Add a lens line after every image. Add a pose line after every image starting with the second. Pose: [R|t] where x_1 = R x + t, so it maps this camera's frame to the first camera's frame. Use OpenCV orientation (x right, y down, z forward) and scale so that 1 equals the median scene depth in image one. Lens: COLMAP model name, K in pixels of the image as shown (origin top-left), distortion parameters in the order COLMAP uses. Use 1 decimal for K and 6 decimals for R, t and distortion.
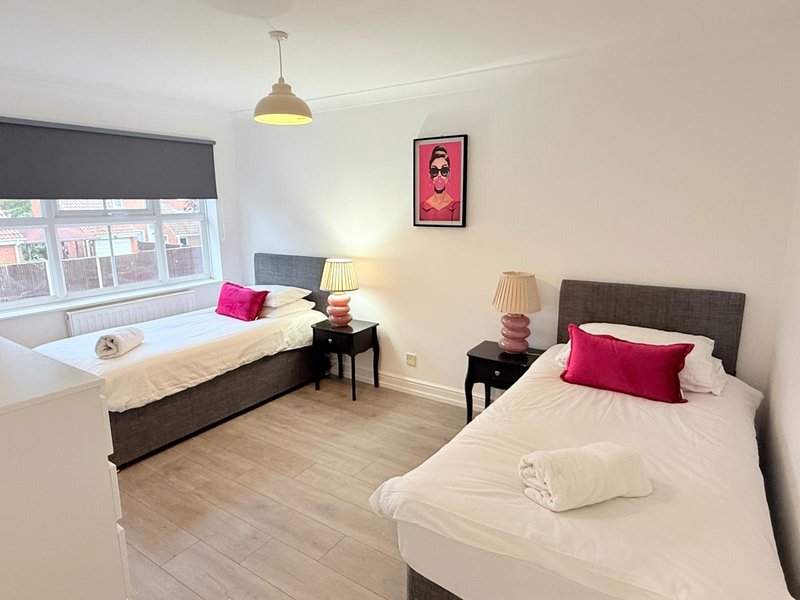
lens RADIAL K [[483.3, 0, 400.1], [0, 483.3, 299.2], [0, 0, 1]] dist [-0.004155, 0.000214]
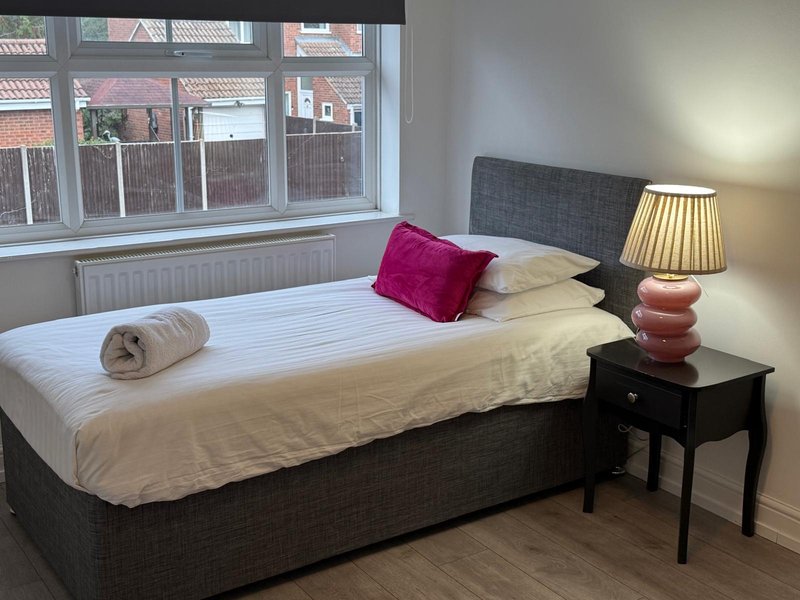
lens RADIAL K [[1004.6, 0, 399.8], [0, 1004.6, 299.0], [0, 0, 1]] dist [0.117437, 0.000000]
pose [[0.919722, 0.110156, -0.376799, -0.019253], [-0.091266, 0.993524, 0.067684, -0.028847], [0.381815, -0.027862, 0.923819, 0.181737]]
